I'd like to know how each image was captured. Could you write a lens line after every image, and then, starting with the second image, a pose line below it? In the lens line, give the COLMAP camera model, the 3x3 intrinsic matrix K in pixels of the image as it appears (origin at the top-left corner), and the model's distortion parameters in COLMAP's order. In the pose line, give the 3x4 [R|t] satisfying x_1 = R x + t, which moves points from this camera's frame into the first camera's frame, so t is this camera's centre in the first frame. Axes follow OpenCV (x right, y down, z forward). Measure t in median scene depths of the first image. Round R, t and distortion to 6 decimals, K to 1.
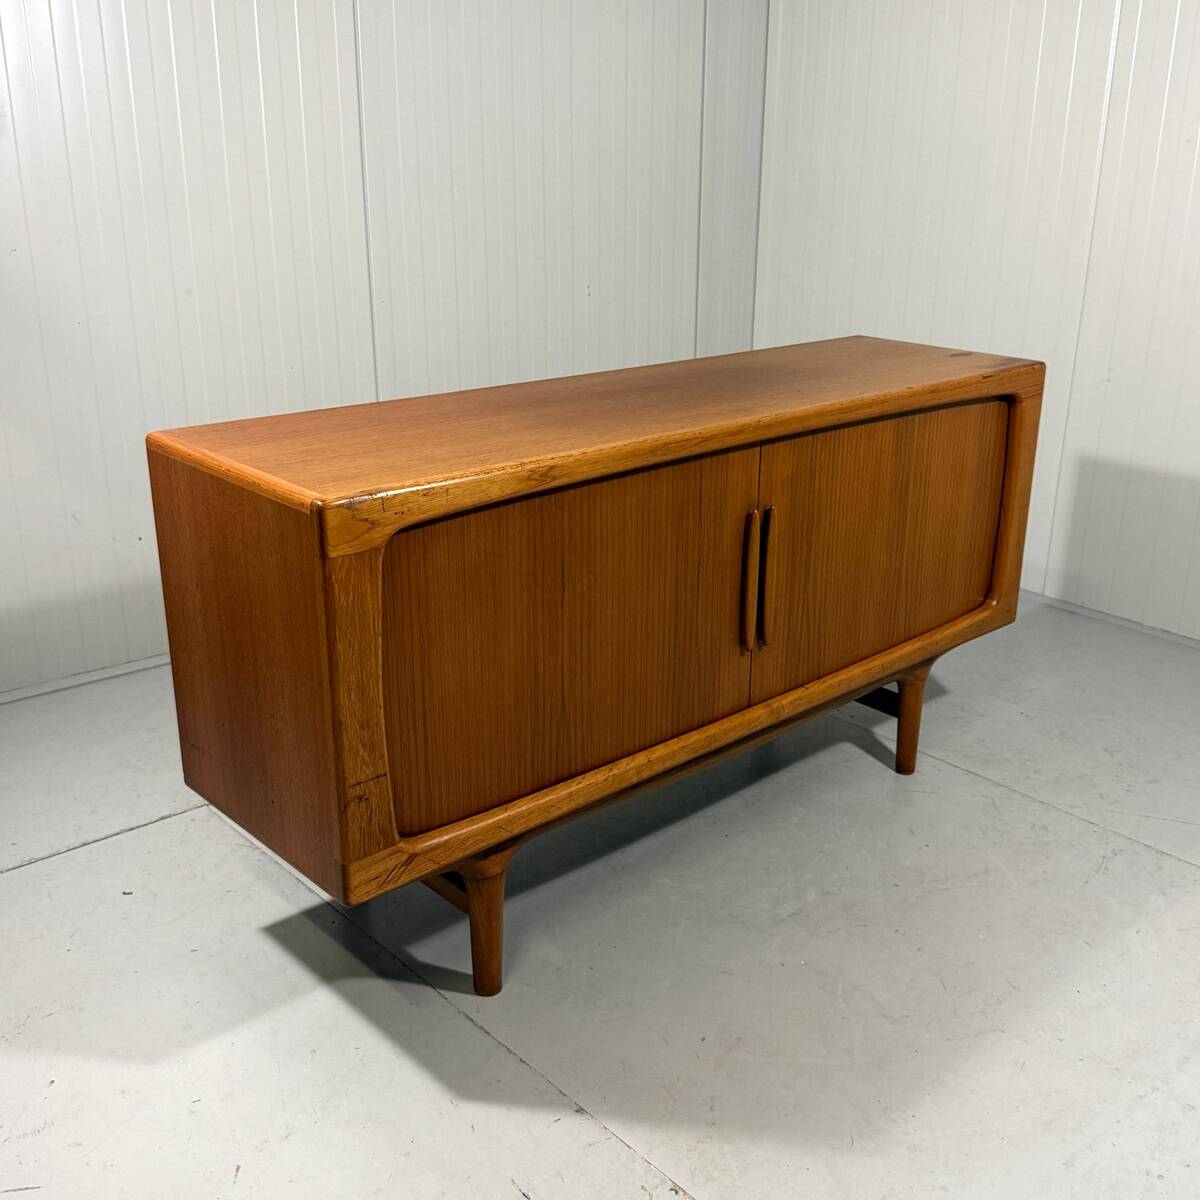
lens RADIAL K [[1315.9, 0, 671.4], [0, 1315.9, 582.9], [0, 0, 1]] dist [0.102960, 0.006064]
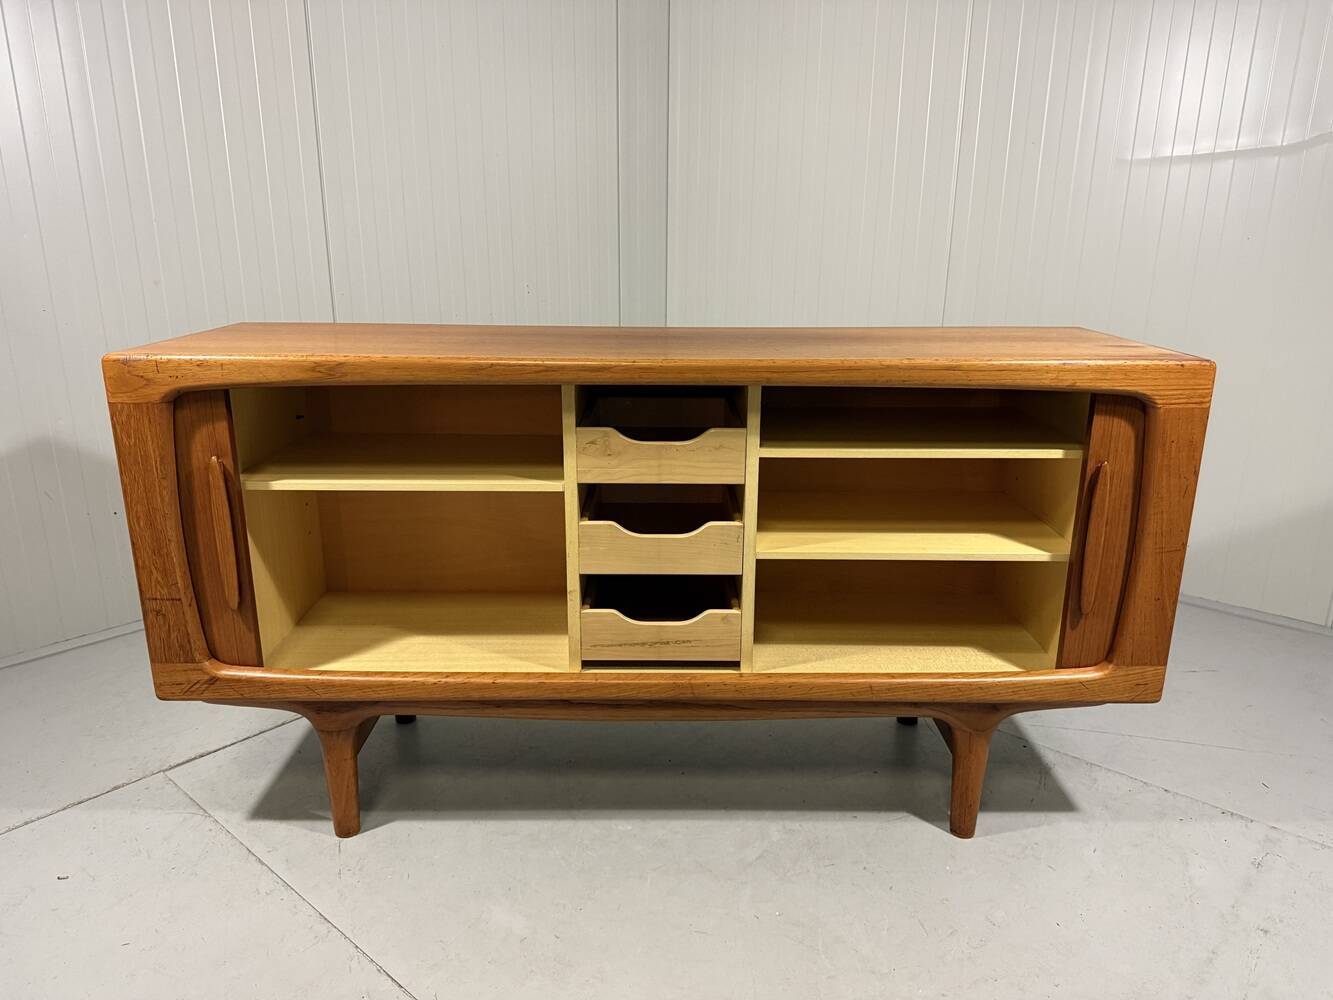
lens RADIAL K [[944.9, 0, 666.5], [0, 944.9, 500.0], [0, 0, 1]] dist [0.058772, -0.089199]
pose [[0.717704, 0.176671, -0.673564, 0.551776], [-0.216415, 0.975971, 0.025393, -0.049450], [0.661865, 0.127545, 0.738693, 0.540556]]
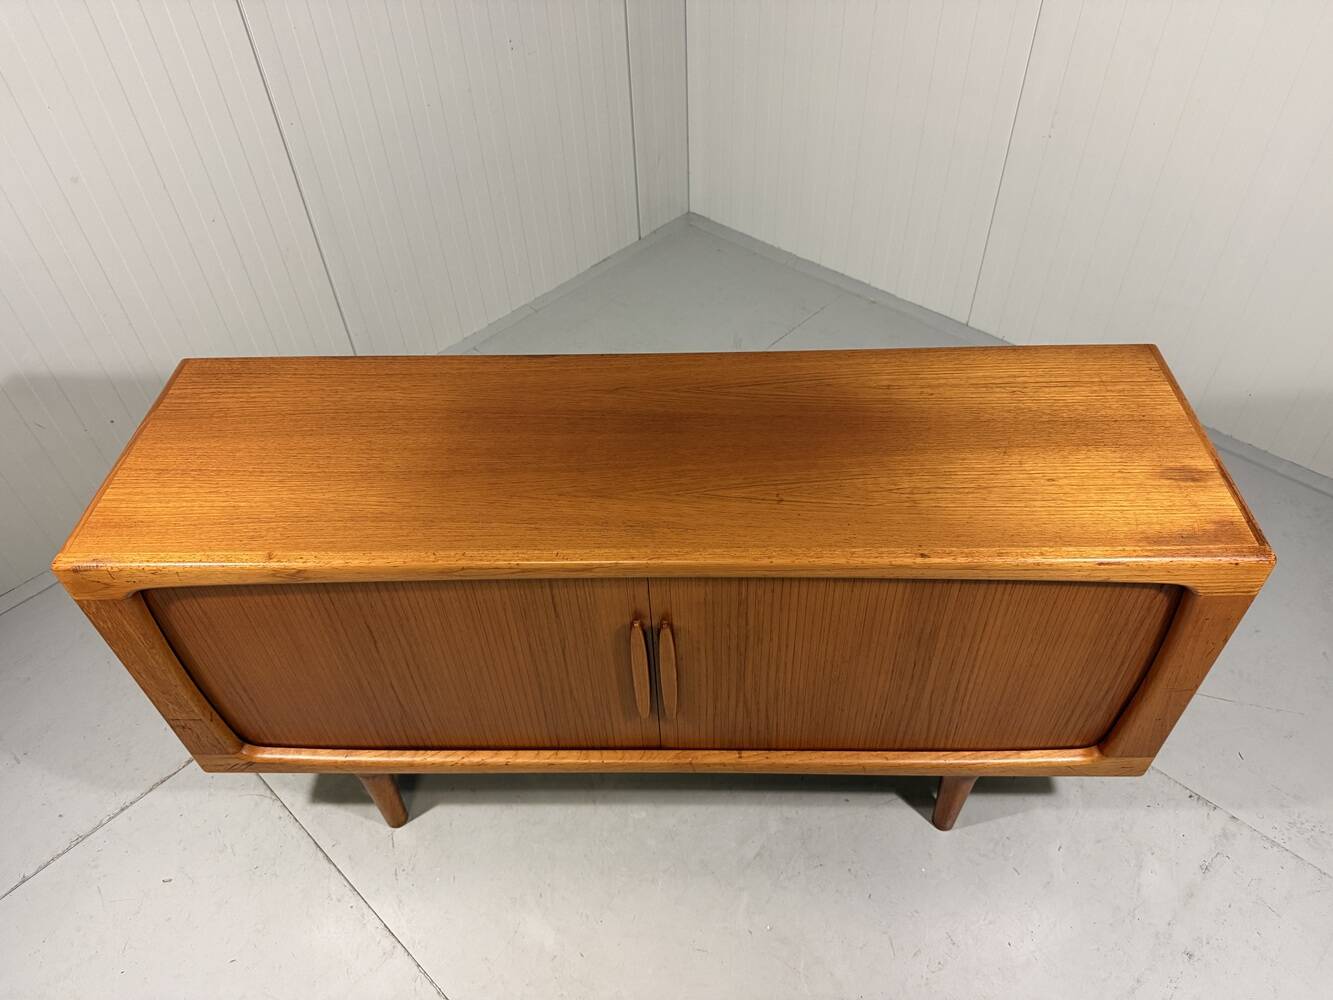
lens RADIAL K [[944.4, 0, 666.5], [0, 944.4, 500.0], [0, 0, 1]] dist [0.089286, -0.144061]
pose [[0.694787, 0.472023, -0.542646, 0.401482], [-0.180764, 0.844885, 0.503482, -0.471306], [0.696128, -0.251722, 0.672340, 0.630005]]
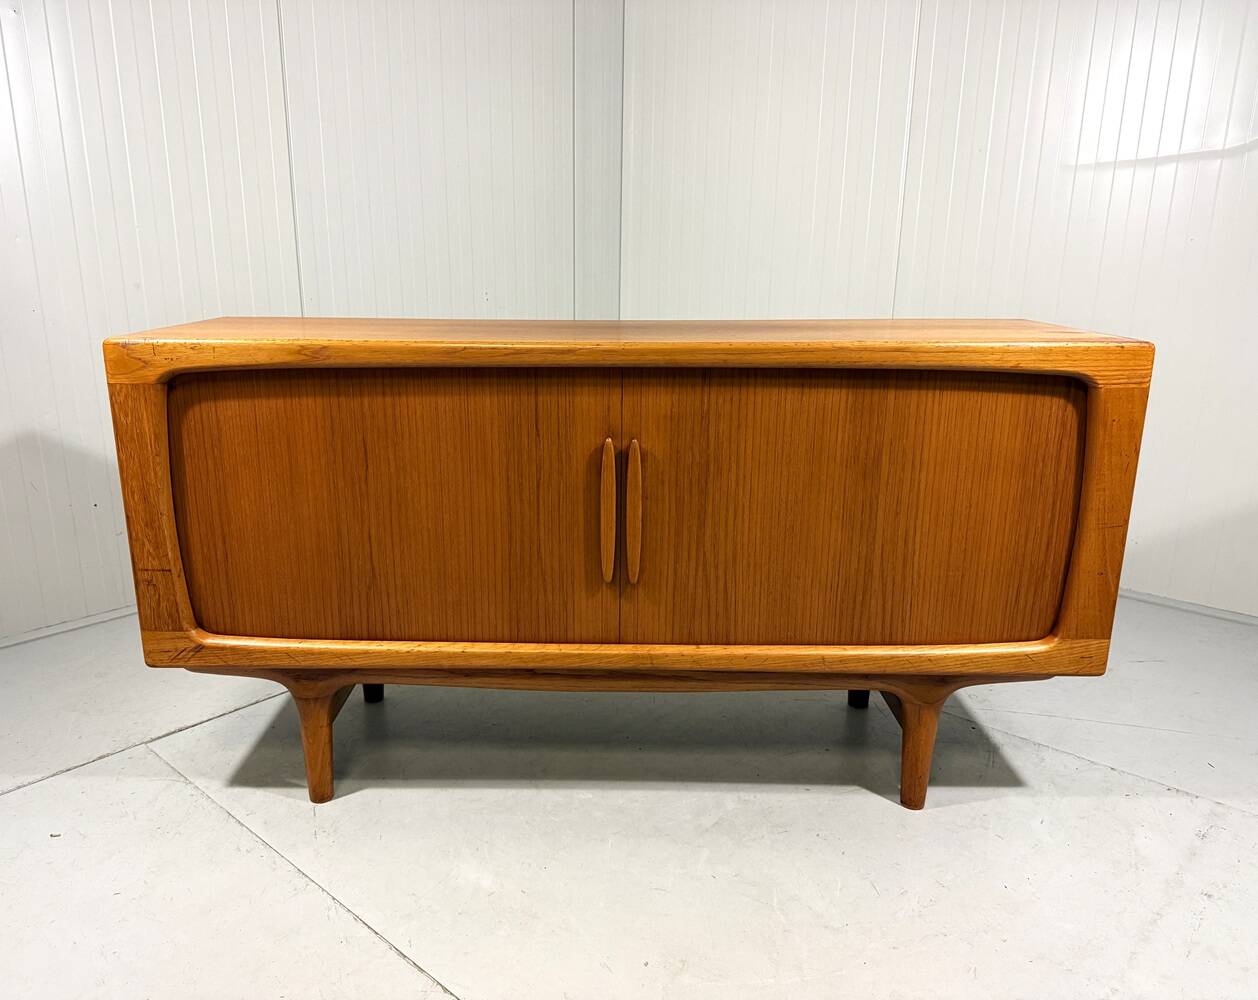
lens RADIAL K [[942.1, 0, 593.5], [0, 942.1, 500.7], [0, 0, 1]] dist [0.068862, -0.100028]
pose [[0.702078, 0.164607, -0.692814, 0.575051], [-0.218469, 0.975788, 0.010449, -0.015266], [0.677760, 0.144023, 0.721041, 0.510593]]
